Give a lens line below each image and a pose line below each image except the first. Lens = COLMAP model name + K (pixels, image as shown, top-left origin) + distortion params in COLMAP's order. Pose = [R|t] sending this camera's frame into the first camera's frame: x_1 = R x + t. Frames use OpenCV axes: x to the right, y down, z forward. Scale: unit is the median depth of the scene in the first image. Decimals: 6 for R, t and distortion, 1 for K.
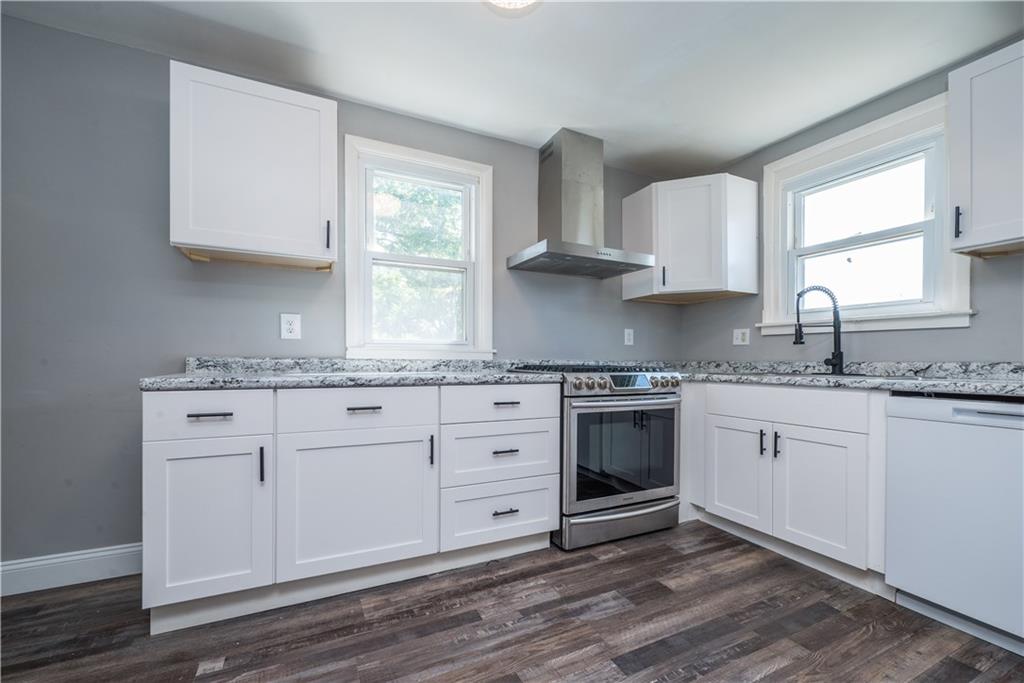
lens RADIAL K [[467.7, 0, 501.7], [0, 467.7, 317.1], [0, 0, 1]] dist [0.000287, -0.000200]
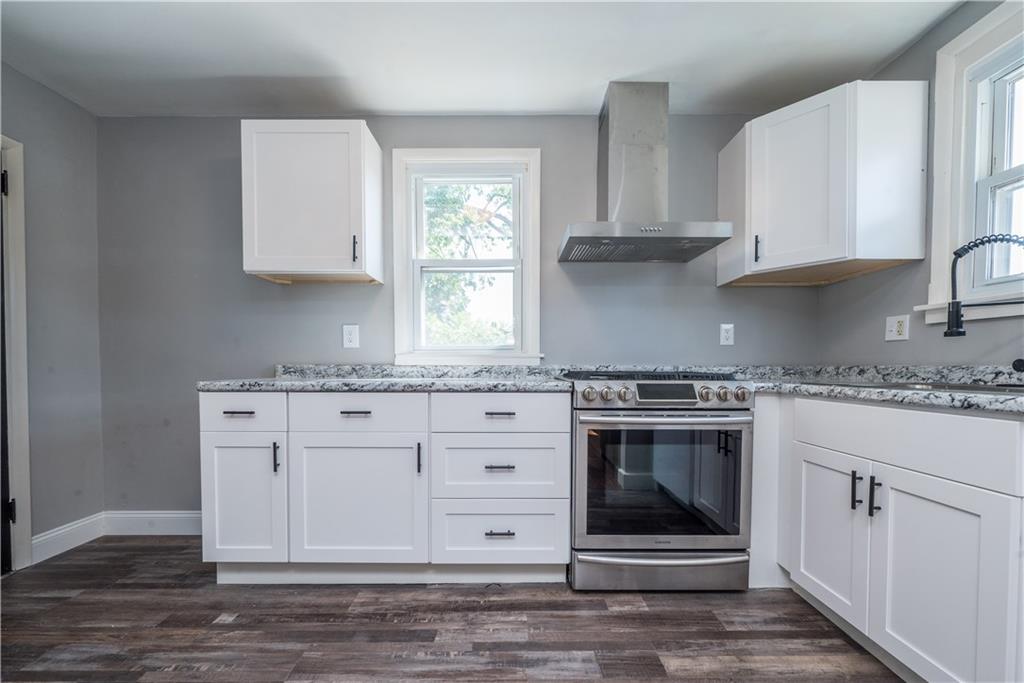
lens RADIAL K [[476.2, 0, 512.4], [0, 476.2, 340.7], [0, 0, 1]] dist [0.000022, -0.000243]
pose [[0.881359, -0.030617, -0.471454, 0.458072], [0.047992, 0.998538, 0.024873, 0.023151], [0.470003, -0.044548, 0.881540, 0.210626]]
